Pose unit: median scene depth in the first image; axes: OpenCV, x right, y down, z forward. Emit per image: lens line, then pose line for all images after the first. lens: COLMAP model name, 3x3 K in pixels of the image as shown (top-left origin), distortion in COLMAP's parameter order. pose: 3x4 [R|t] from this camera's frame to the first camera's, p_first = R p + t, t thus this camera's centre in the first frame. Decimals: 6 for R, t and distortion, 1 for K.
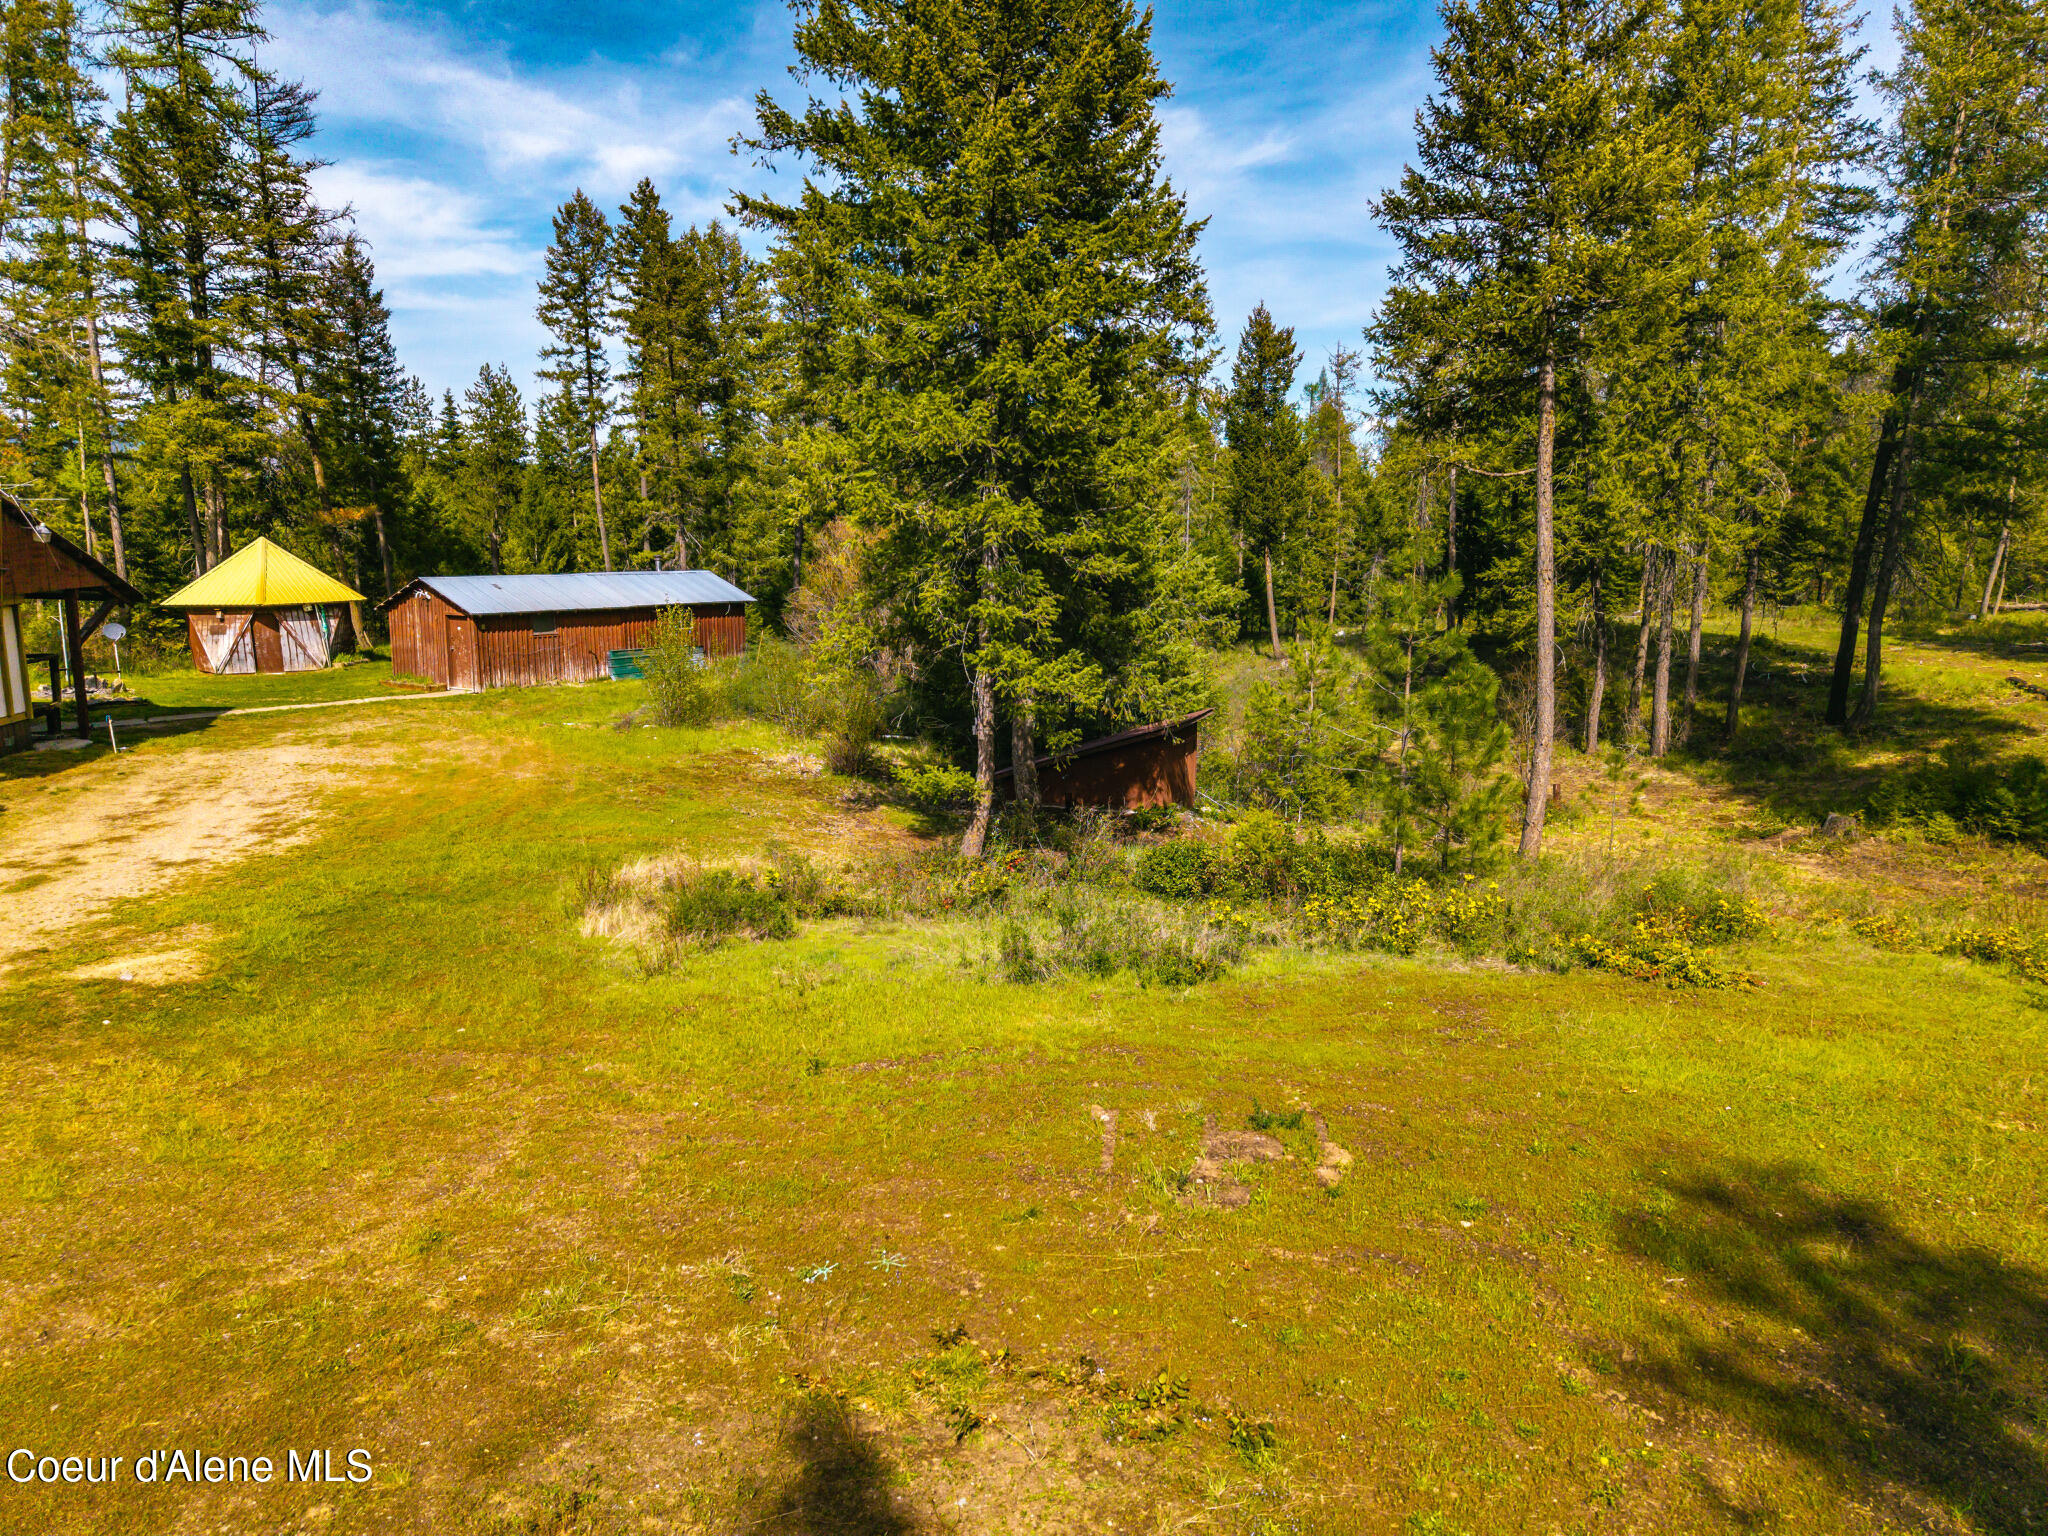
lens RADIAL K [[1363.1, 0, 1028.2], [0, 1363.1, 780.9], [0, 0, 1]] dist [0.015572, -0.010661]
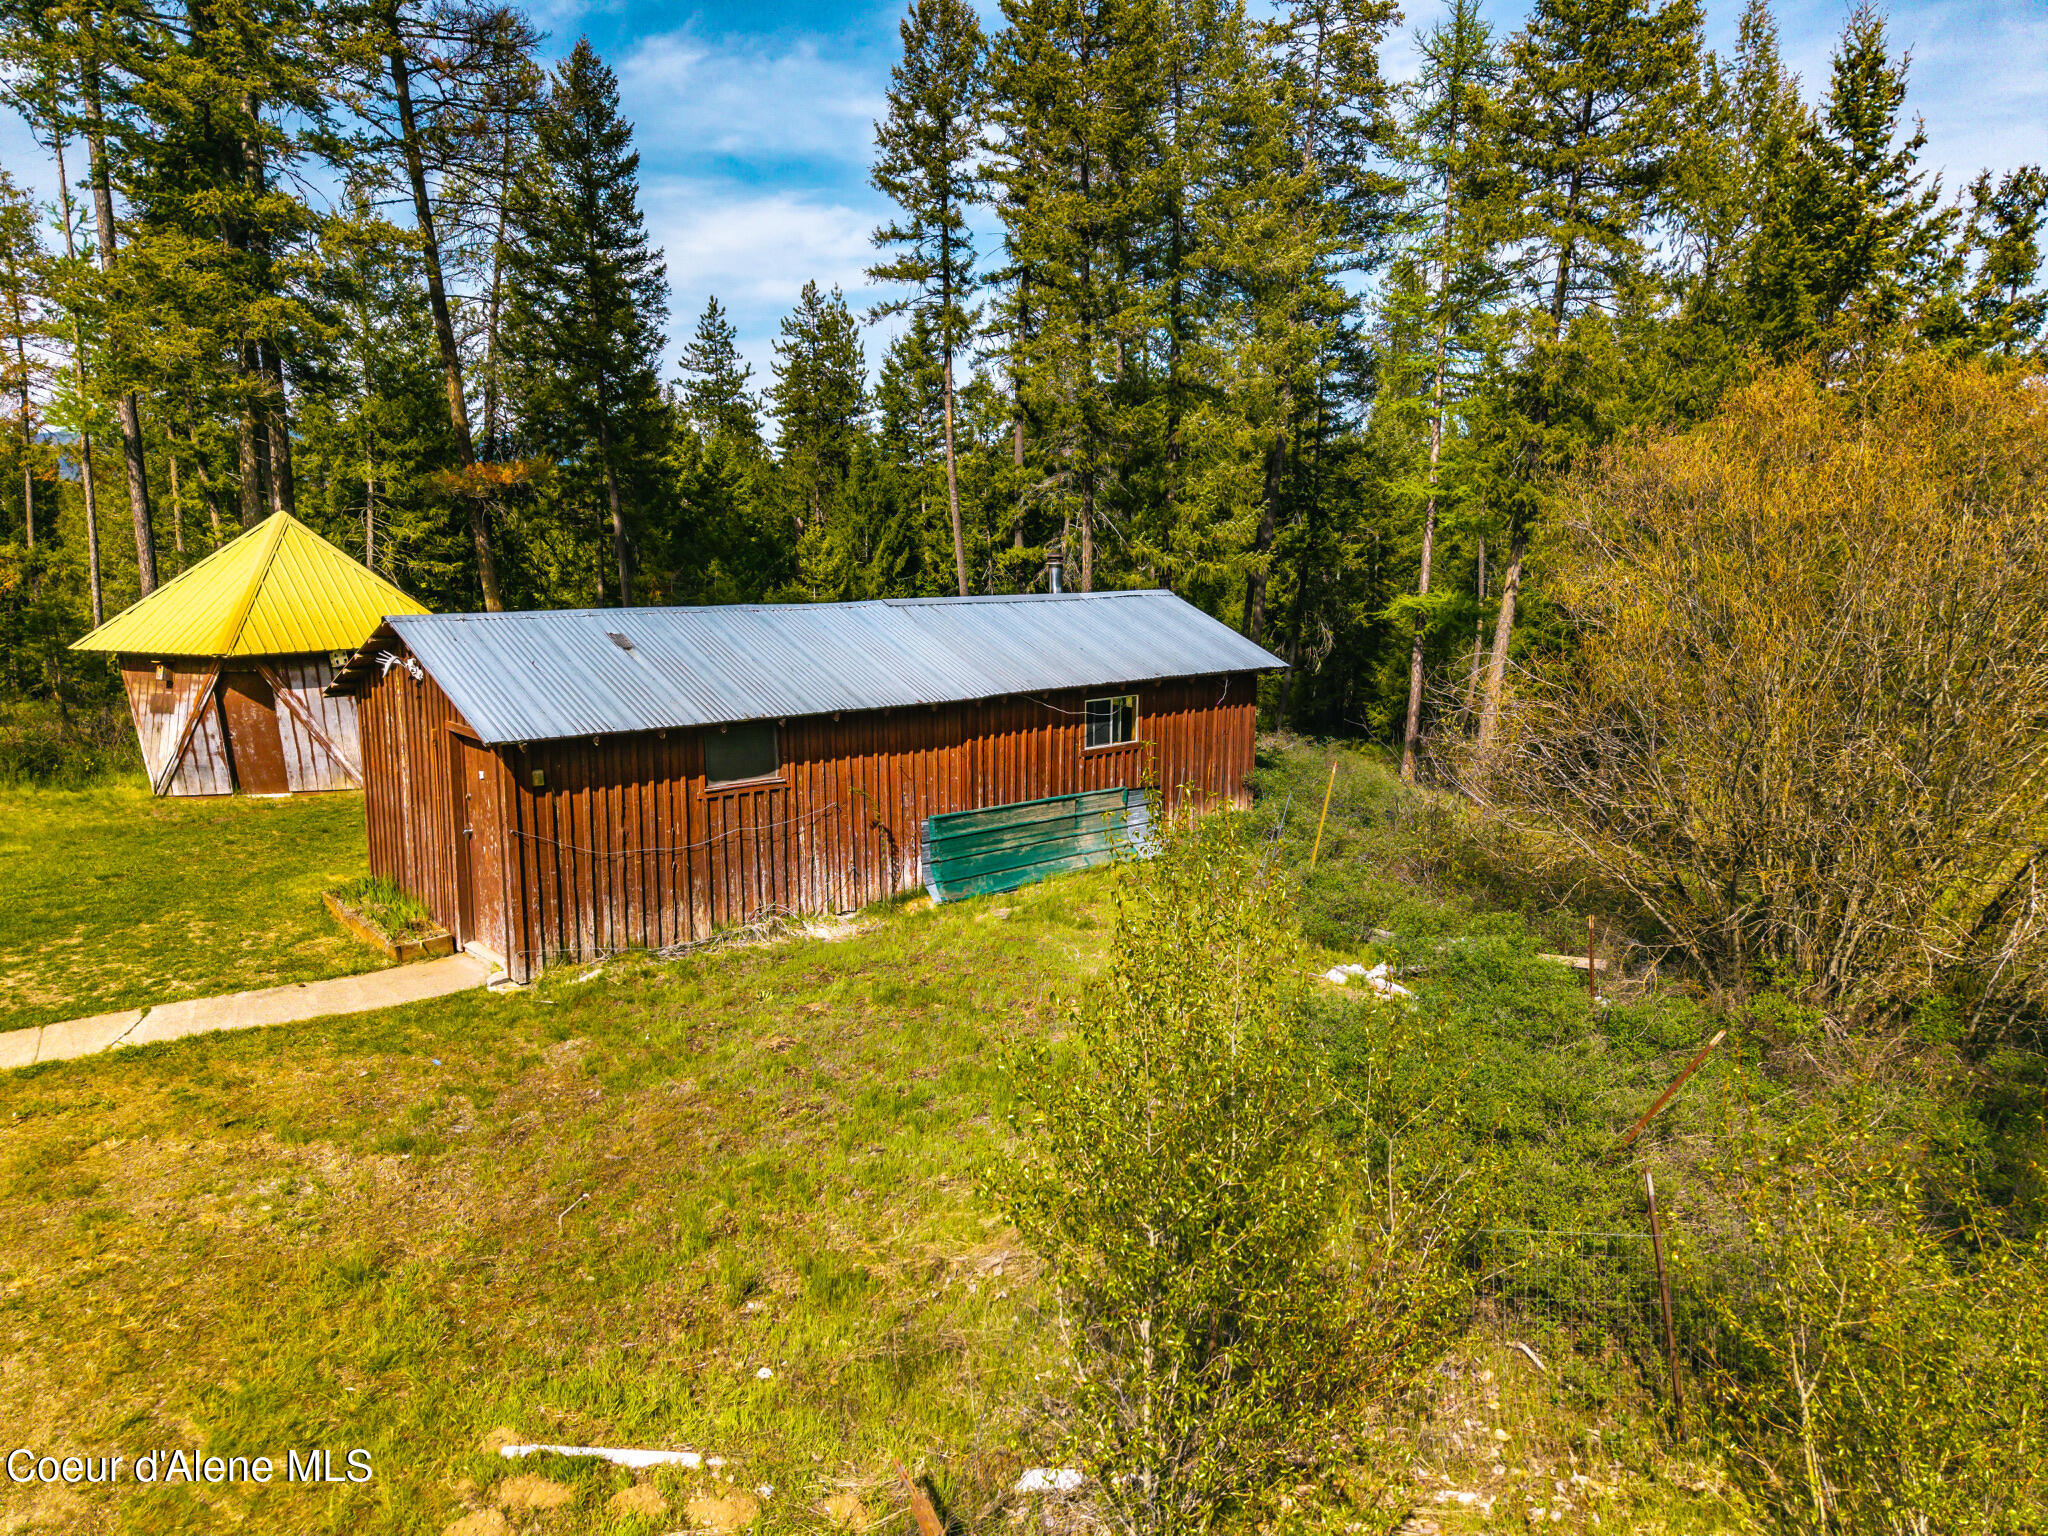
lens RADIAL K [[1363.1, 0, 1028.2], [0, 1363.1, 780.9], [0, 0, 1]] dist [0.015572, -0.010661]
pose [[0.967926, 0.045420, -0.247096, -0.114317], [-0.044786, 0.998963, 0.008187, -0.064408], [0.247211, 0.003142, 0.968957, 0.390126]]
